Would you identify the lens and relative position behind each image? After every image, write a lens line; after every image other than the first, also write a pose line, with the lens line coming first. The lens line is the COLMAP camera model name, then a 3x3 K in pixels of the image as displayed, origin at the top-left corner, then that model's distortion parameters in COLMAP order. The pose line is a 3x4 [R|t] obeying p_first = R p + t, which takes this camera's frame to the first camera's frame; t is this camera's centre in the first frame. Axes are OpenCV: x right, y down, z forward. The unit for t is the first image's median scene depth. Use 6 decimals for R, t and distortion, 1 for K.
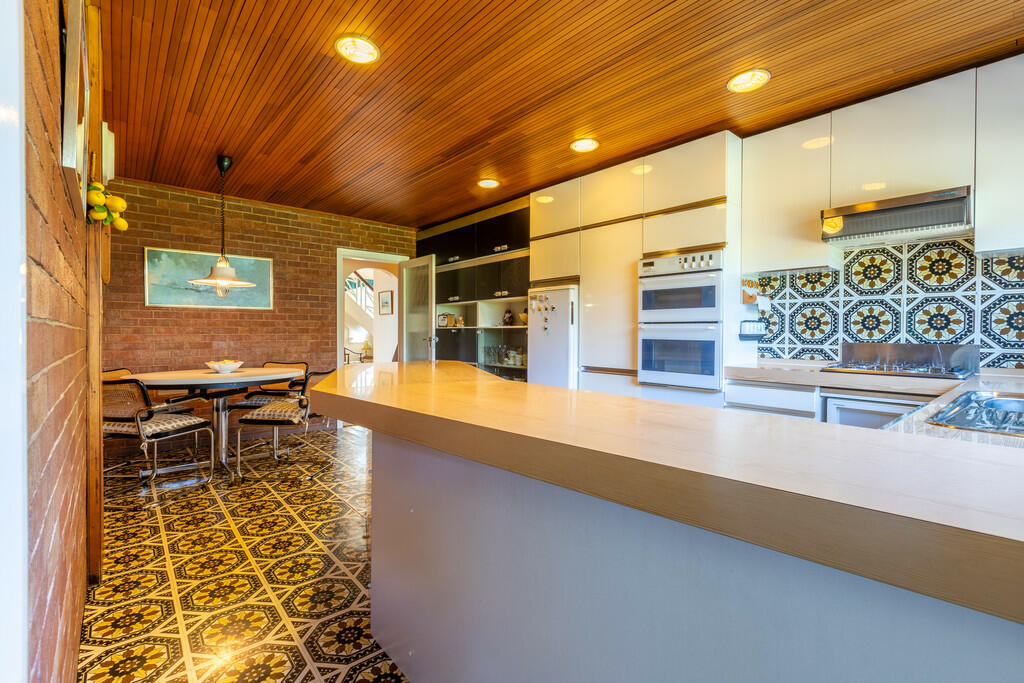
lens RADIAL K [[465.4, 0, 511.6], [0, 465.4, 338.3], [0, 0, 1]] dist [0.003887, 0.000051]
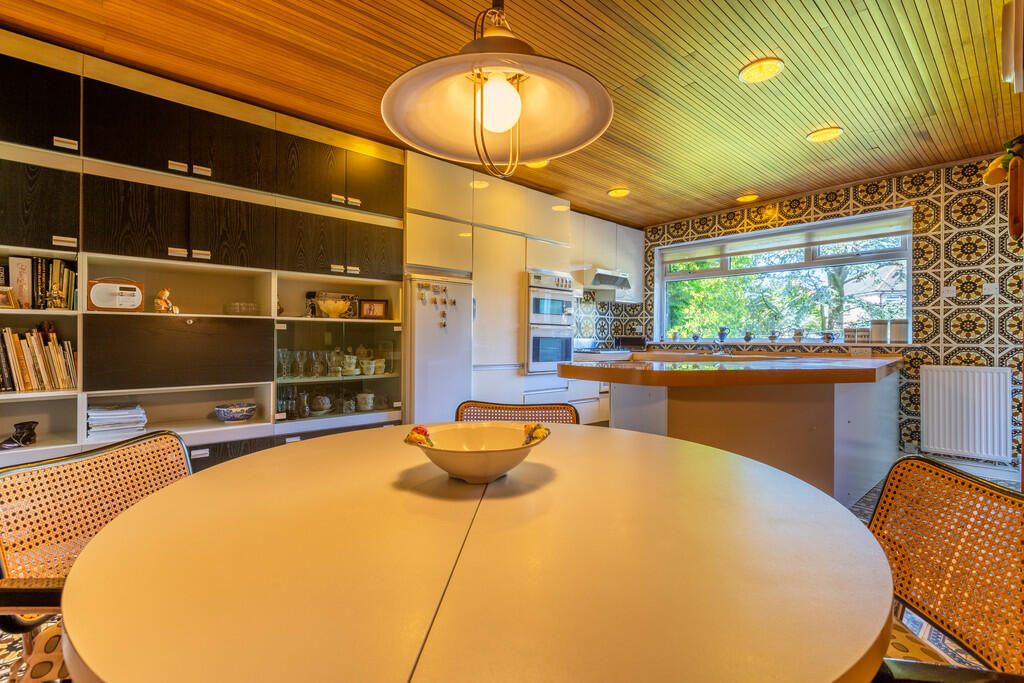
lens RADIAL K [[465.4, 0, 505.7], [0, 465.4, 339.4], [0, 0, 1]] dist [0.003887, 0.000051]
pose [[-0.012801, -0.001781, 0.999916, -0.743203], [0.007995, 0.999966, 0.001883, 0.004476], [-0.999886, 0.008018, -0.012786, 0.851324]]
